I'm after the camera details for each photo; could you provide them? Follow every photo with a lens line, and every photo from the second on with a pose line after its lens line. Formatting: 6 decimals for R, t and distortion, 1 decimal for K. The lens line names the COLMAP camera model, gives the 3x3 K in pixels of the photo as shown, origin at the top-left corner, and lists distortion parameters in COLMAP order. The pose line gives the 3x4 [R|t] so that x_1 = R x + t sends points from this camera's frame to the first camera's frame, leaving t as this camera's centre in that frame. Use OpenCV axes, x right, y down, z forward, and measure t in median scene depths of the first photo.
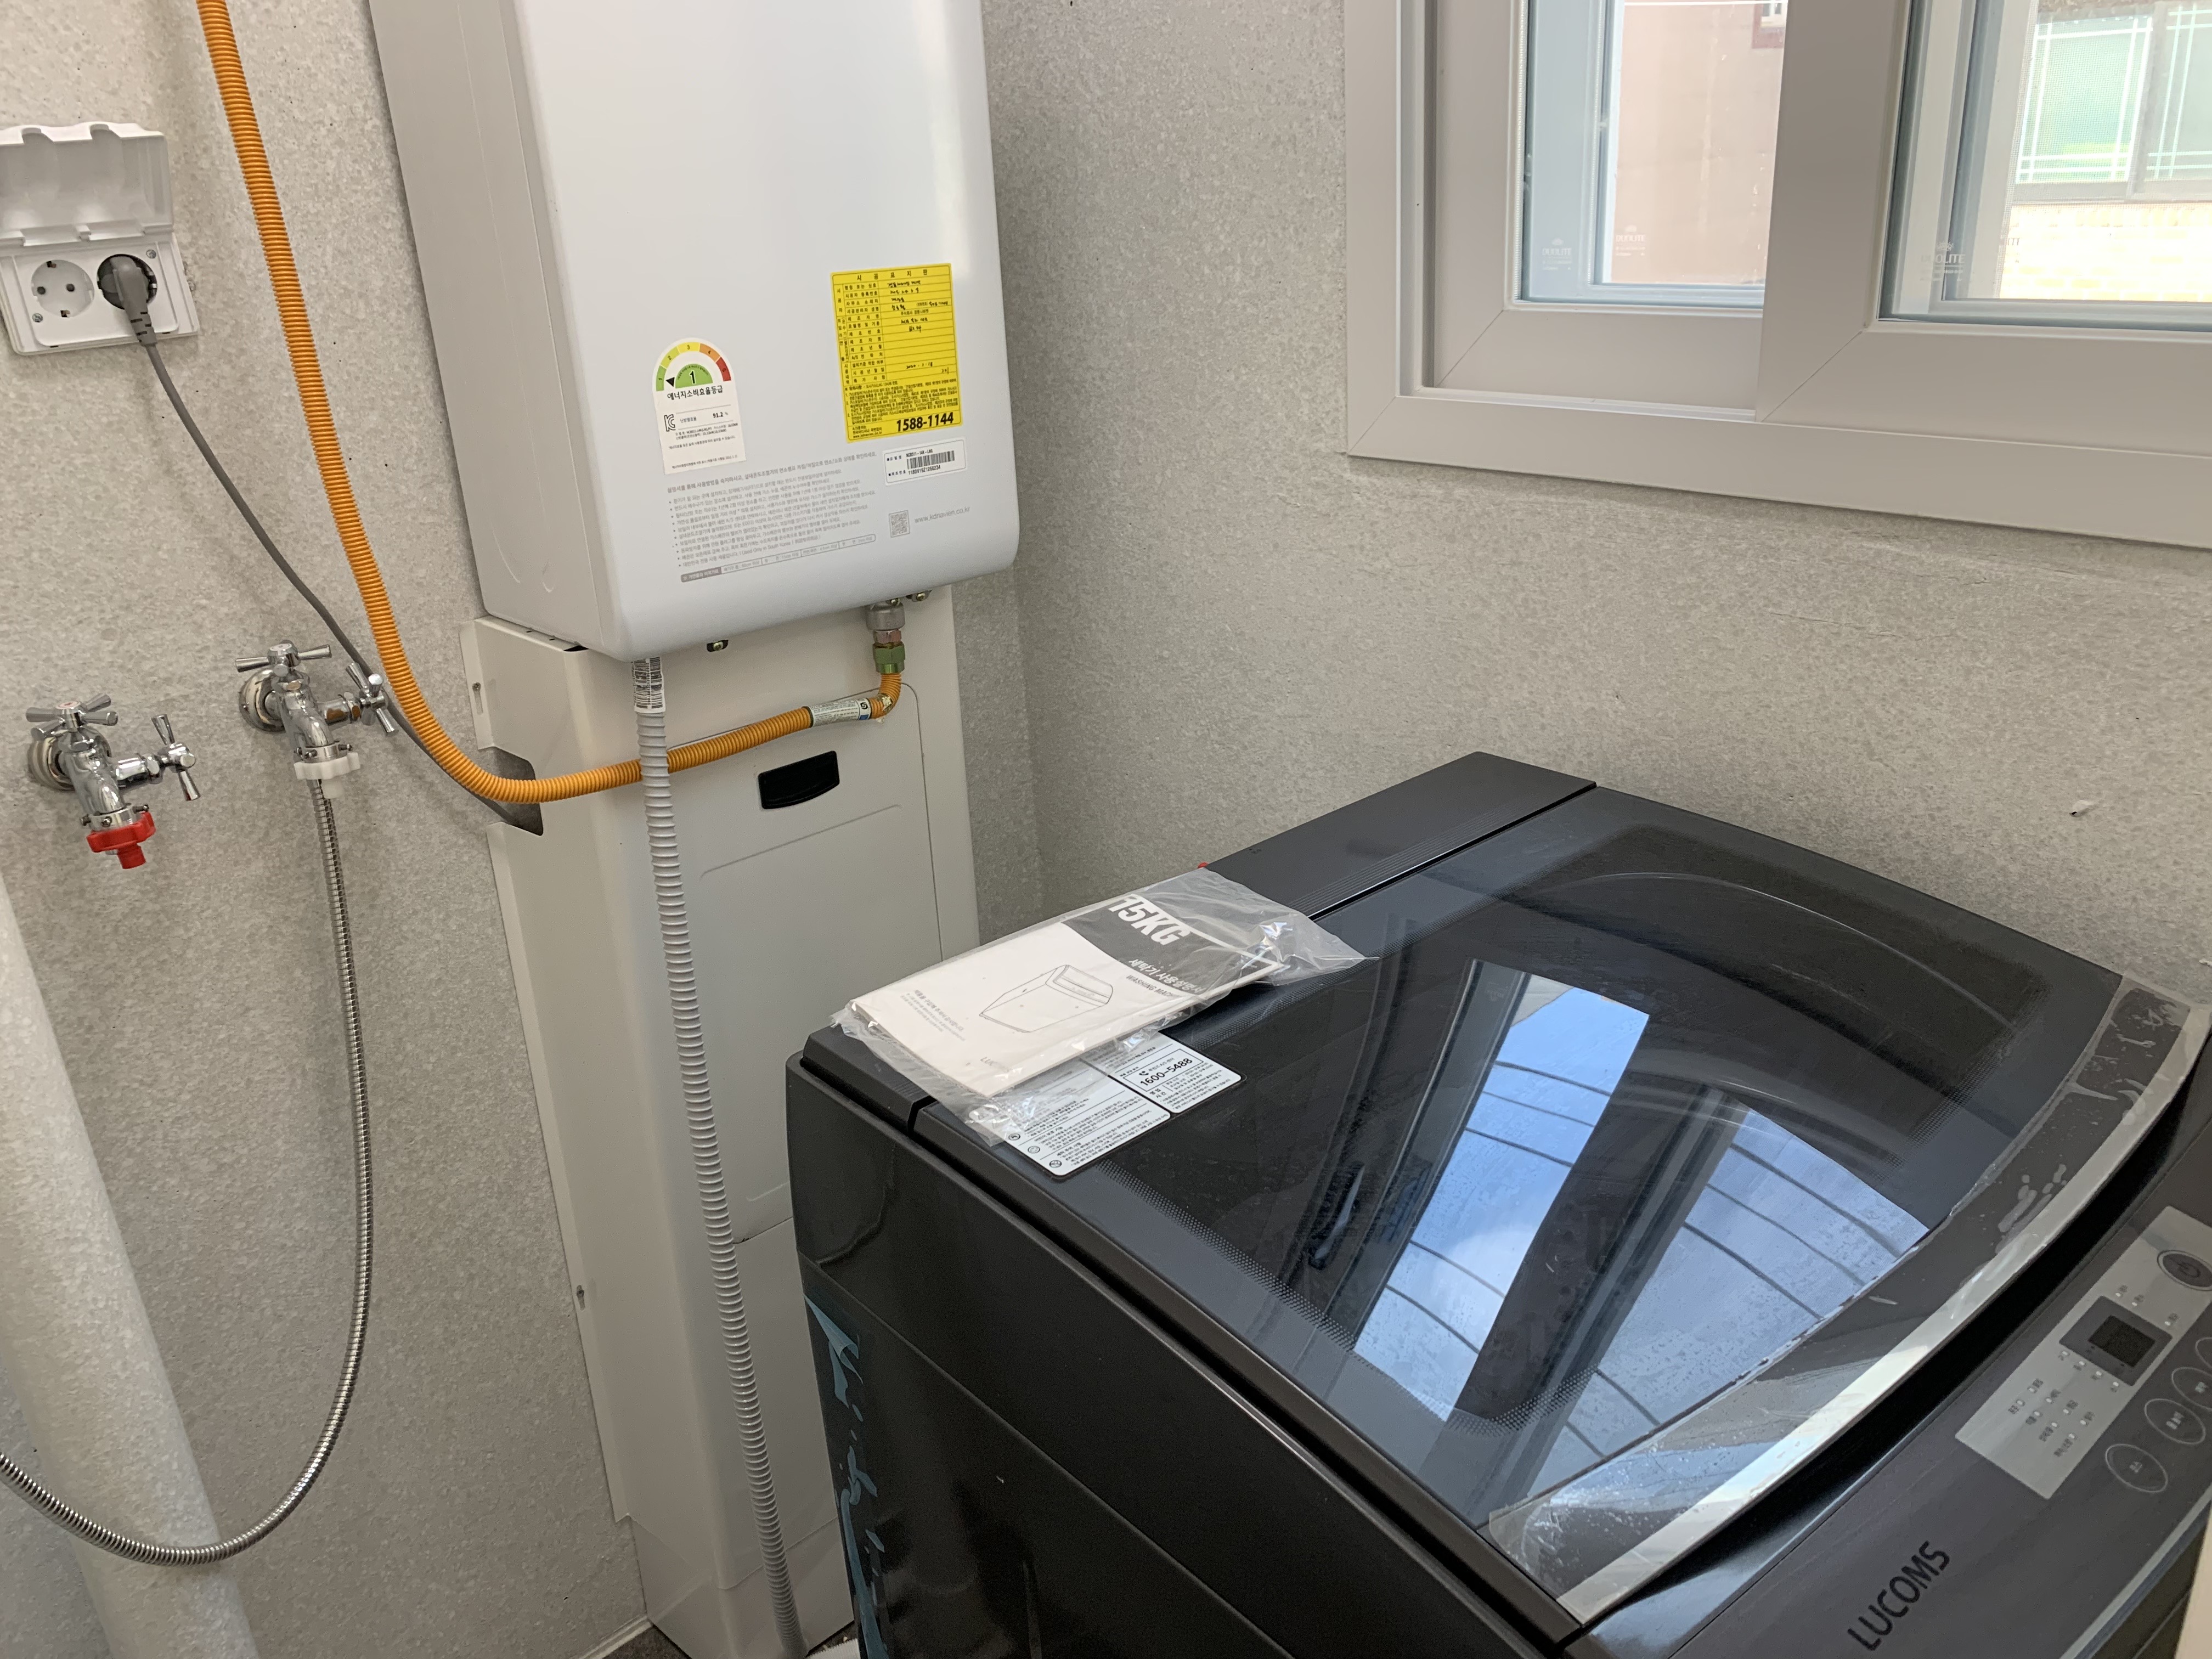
lens RADIAL K [[1729.7, 0, 1109.4], [0, 1729.7, 816.9], [0, 0, 1]] dist [0.025449, -0.016936]
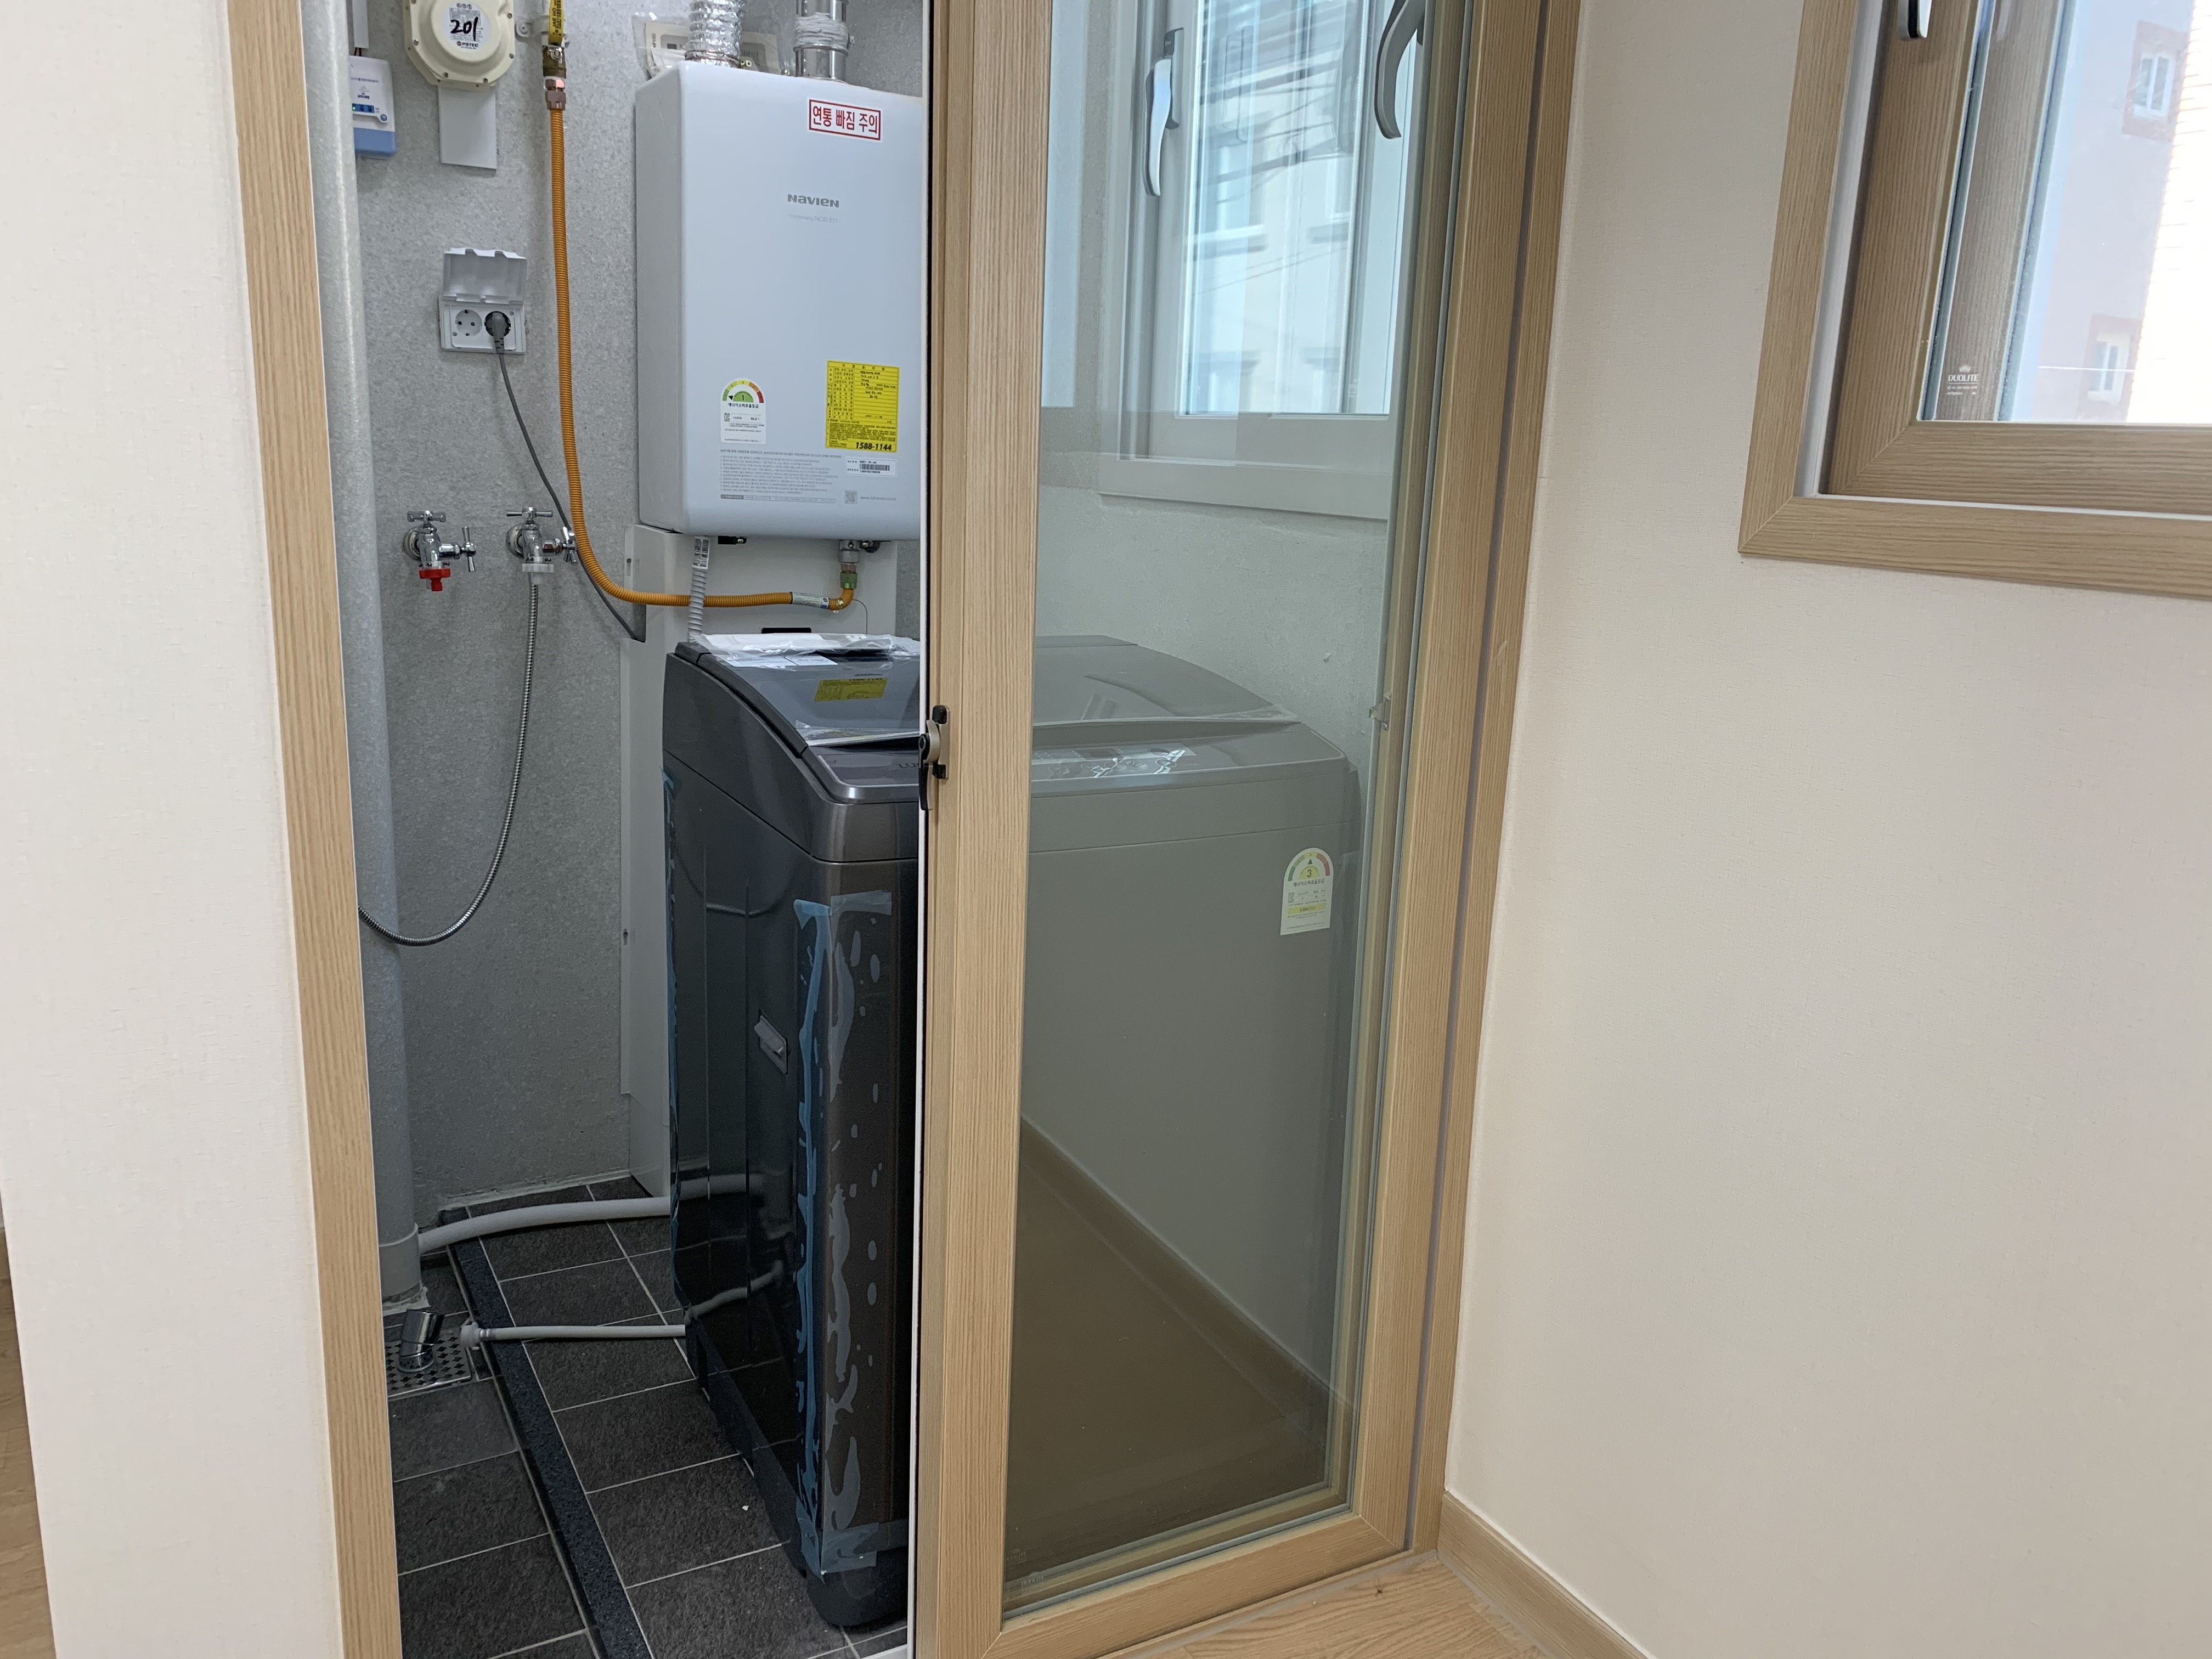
lens RADIAL K [[1729.7, 0, 1109.4], [0, 1729.7, 816.9], [0, 0, 1]] dist [0.025449, -0.016936]
pose [[0.970062, 0.148026, -0.192530, 0.602972], [-0.176035, 0.974728, -0.137538, 0.403183], [0.167305, 0.167312, 0.971605, -0.762920]]
